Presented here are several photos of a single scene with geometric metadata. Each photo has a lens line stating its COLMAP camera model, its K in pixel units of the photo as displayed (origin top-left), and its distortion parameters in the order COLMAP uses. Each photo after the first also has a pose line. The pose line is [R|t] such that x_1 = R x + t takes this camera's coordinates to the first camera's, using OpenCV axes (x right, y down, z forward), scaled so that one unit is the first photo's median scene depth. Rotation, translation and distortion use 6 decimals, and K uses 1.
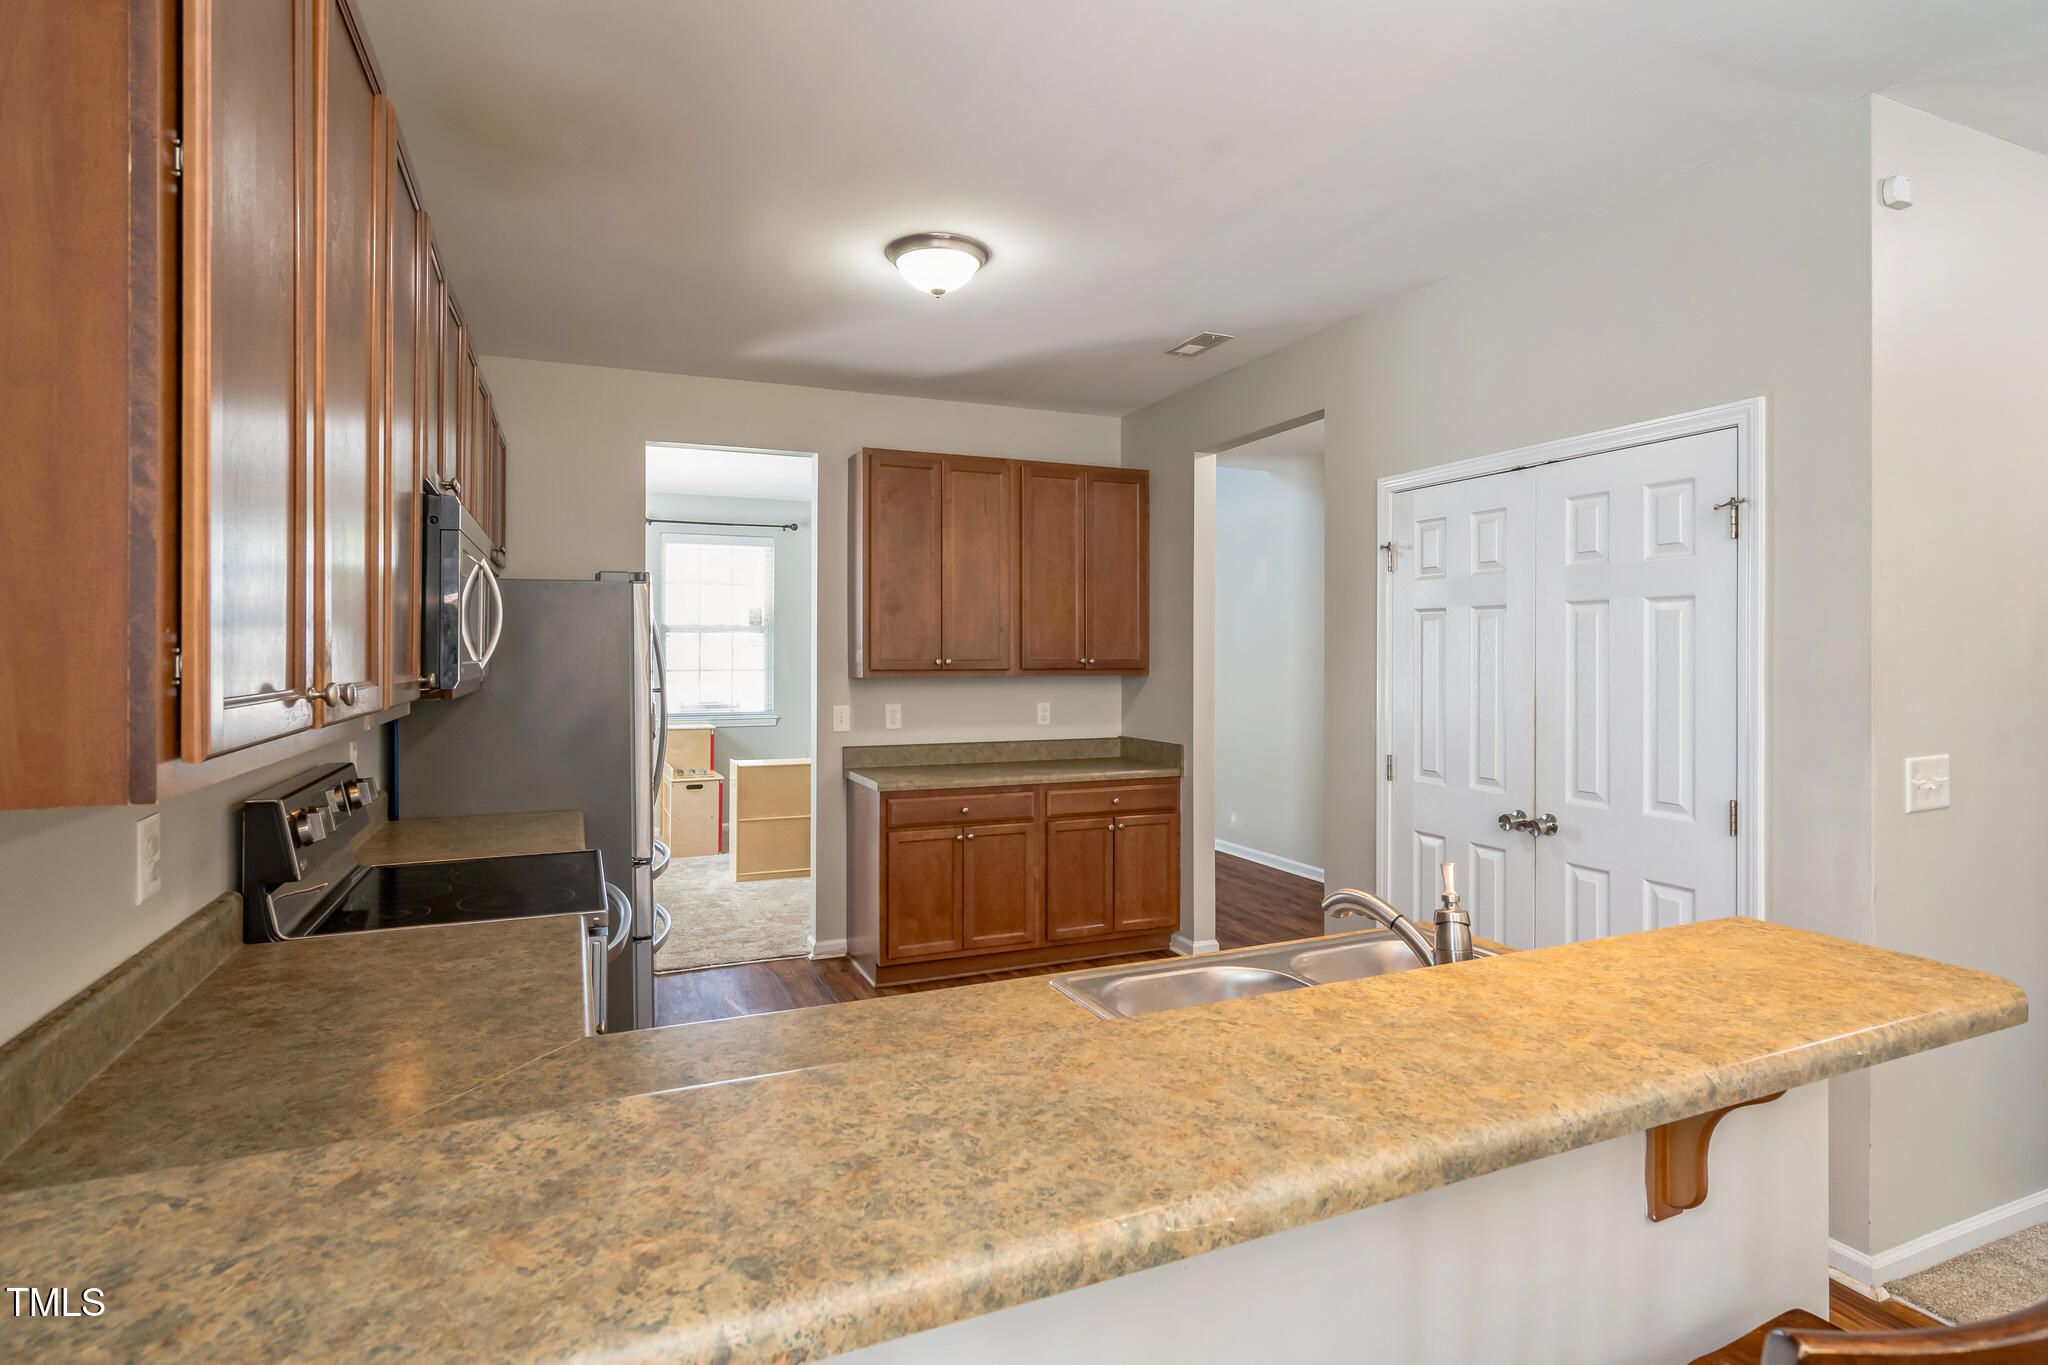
lens RADIAL K [[1041.9, 0, 1022.2], [0, 1041.9, 654.0], [0, 0, 1]] dist [0.000338, 0.000018]
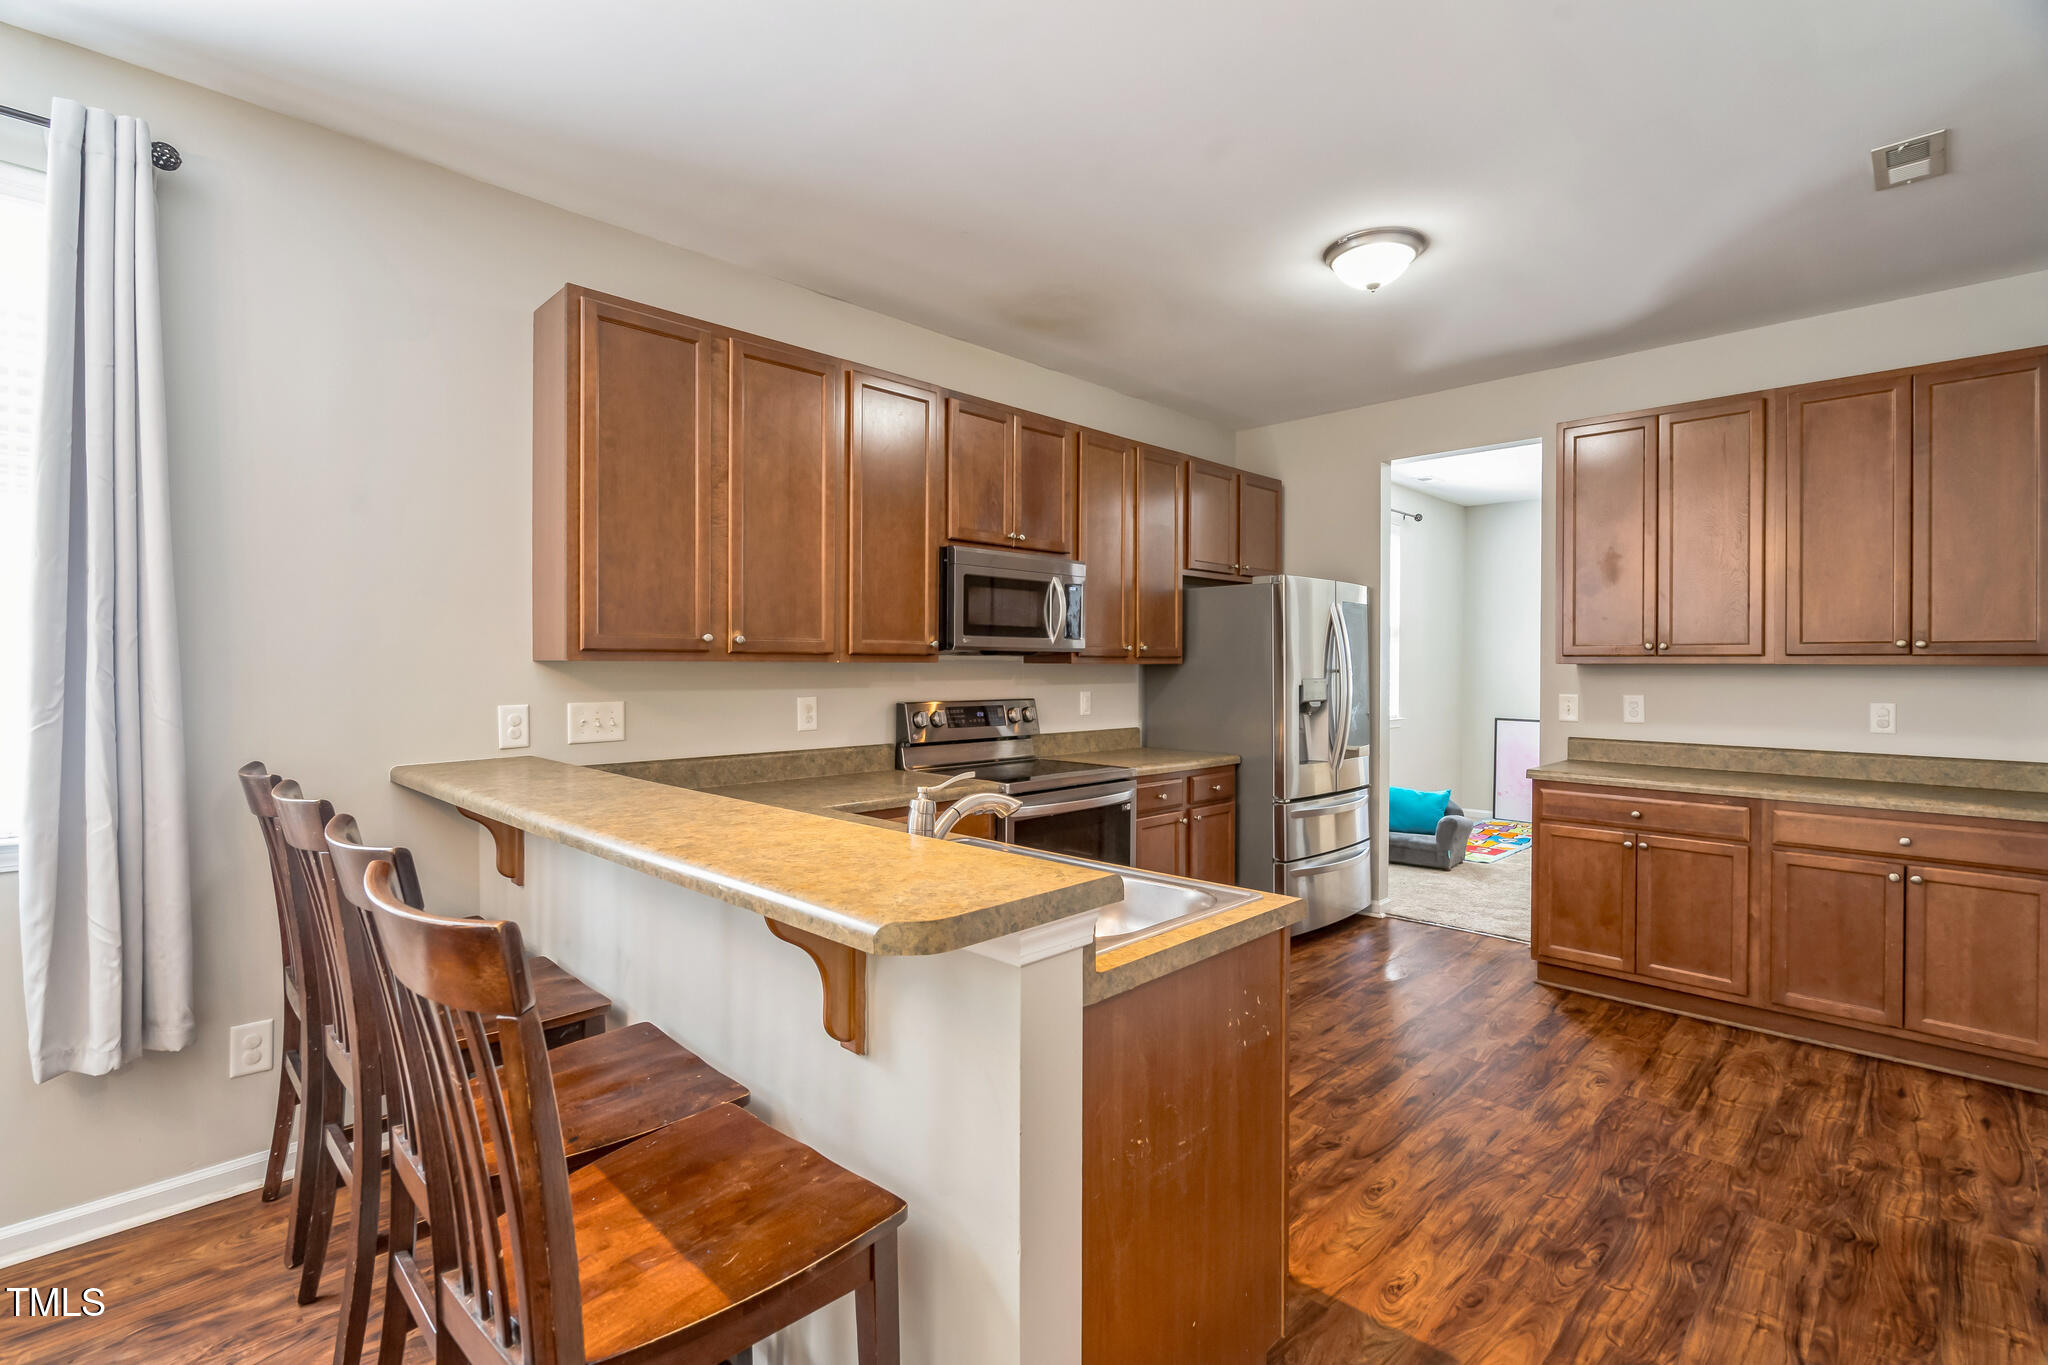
lens RADIAL K [[937.9, 0, 1024.0], [0, 937.9, 682.5], [0, 0, 1]] dist [-0.001936, -0.000302]
pose [[0.371873, 0.019952, -0.928069, 0.473057], [-0.004009, 0.999794, 0.019888, 0.024984], [0.928275, -0.003675, 0.371876, 0.225629]]
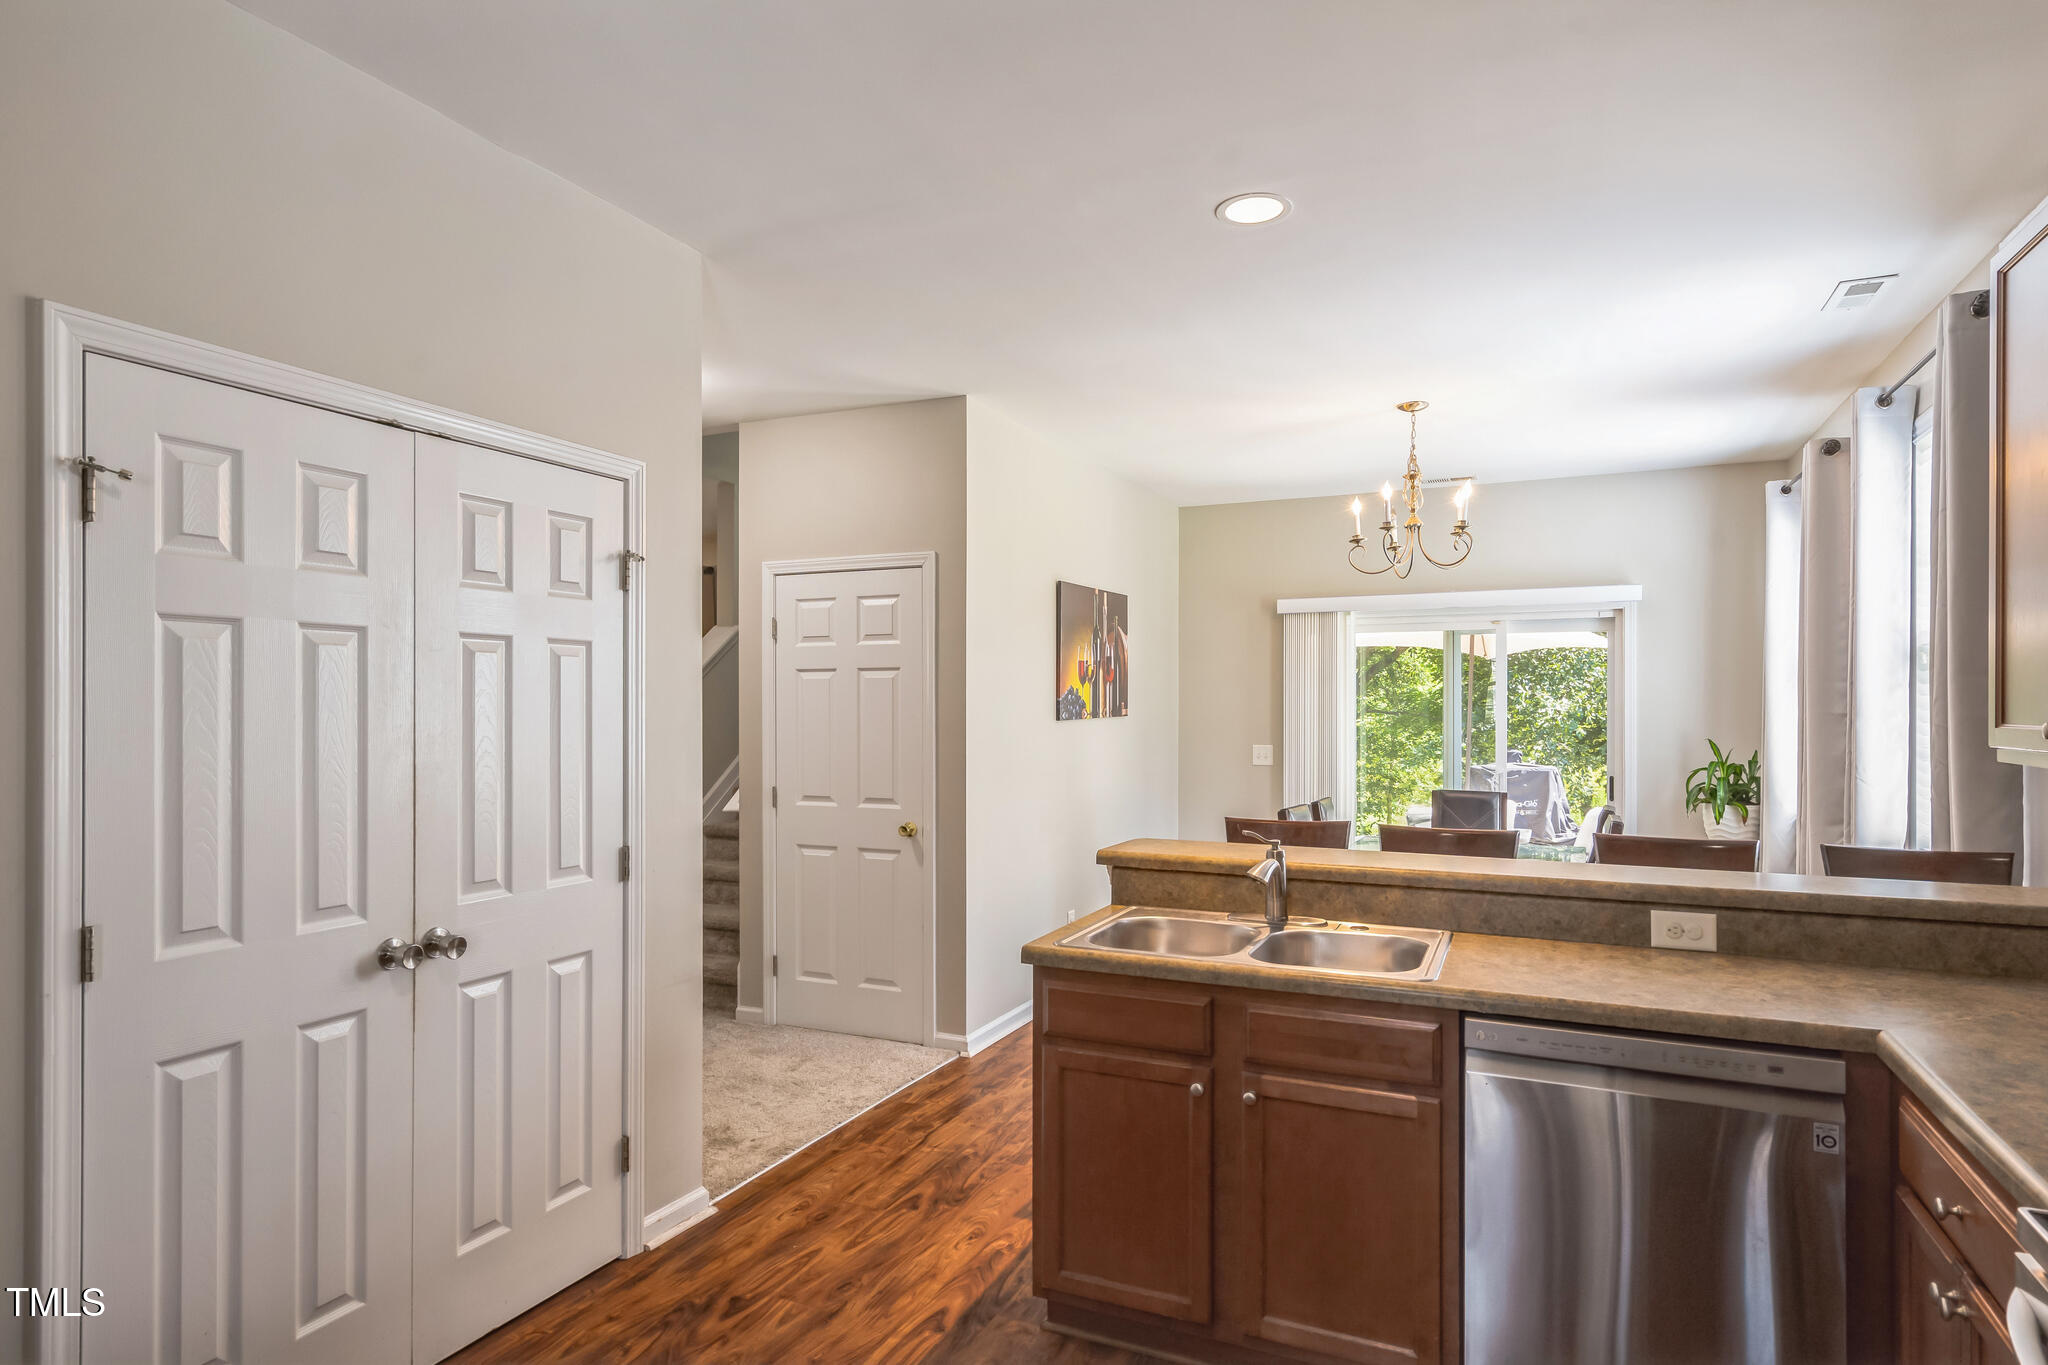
lens RADIAL K [[1138.6, 0, 1027.5], [0, 1138.6, 704.8], [0, 0, 1]] dist [-0.001135, 0.000835]
pose [[-0.668076, -0.001955, 0.744090, -0.228616], [-0.001195, 0.999998, 0.001554, -0.000320], [-0.744092, 0.000149, -0.668077, 0.811534]]
